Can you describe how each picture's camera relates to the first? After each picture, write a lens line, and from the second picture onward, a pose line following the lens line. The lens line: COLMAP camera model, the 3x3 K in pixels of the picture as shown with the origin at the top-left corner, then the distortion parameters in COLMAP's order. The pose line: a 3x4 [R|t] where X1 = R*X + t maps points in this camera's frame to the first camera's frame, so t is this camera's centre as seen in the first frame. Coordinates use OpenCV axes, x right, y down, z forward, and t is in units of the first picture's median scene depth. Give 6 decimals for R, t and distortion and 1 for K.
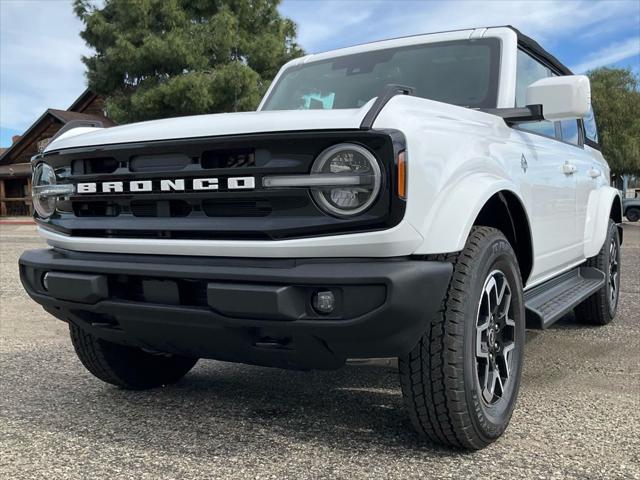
lens RADIAL K [[615.0, 0, 335.6], [0, 615.0, 260.0], [0, 0, 1]] dist [0.125615, -0.243950]
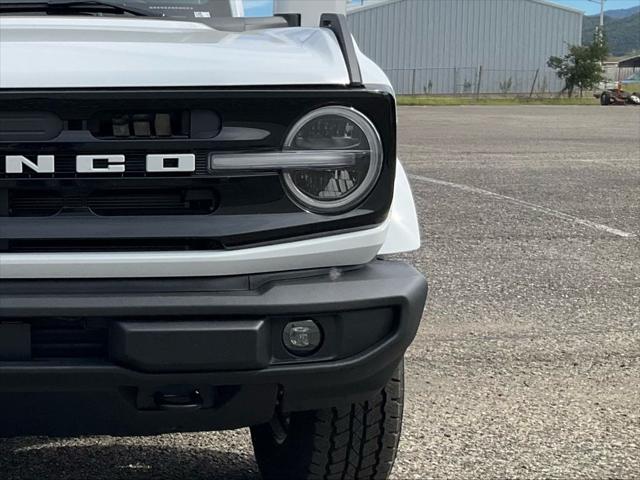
lens RADIAL K [[764.3, 0, 320.0], [0, 764.3, 240.0], [0, 0, 1]] dist [0.072108, 0.019377]
pose [[0.877059, -0.027129, 0.479616, -0.365938], [0.044387, 0.998710, -0.024677, -0.016054], [-0.478328, 0.042932, 0.877131, 0.206307]]
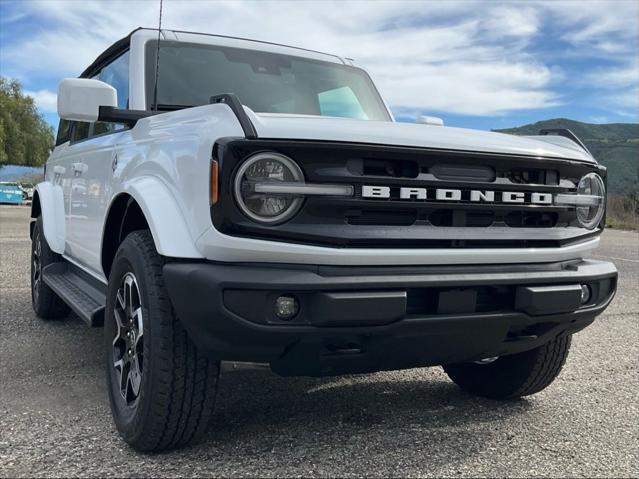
lens RADIAL K [[535.2, 0, 319.5], [0, 535.2, 239.5], [0, 0, 1]] dist [0.025769, -0.007066]
pose [[0.613083, -0.012122, 0.789926, -1.102021], [0.041077, 0.999019, -0.016551, -0.043279], [-0.788950, 0.042595, 0.612979, 0.648562]]
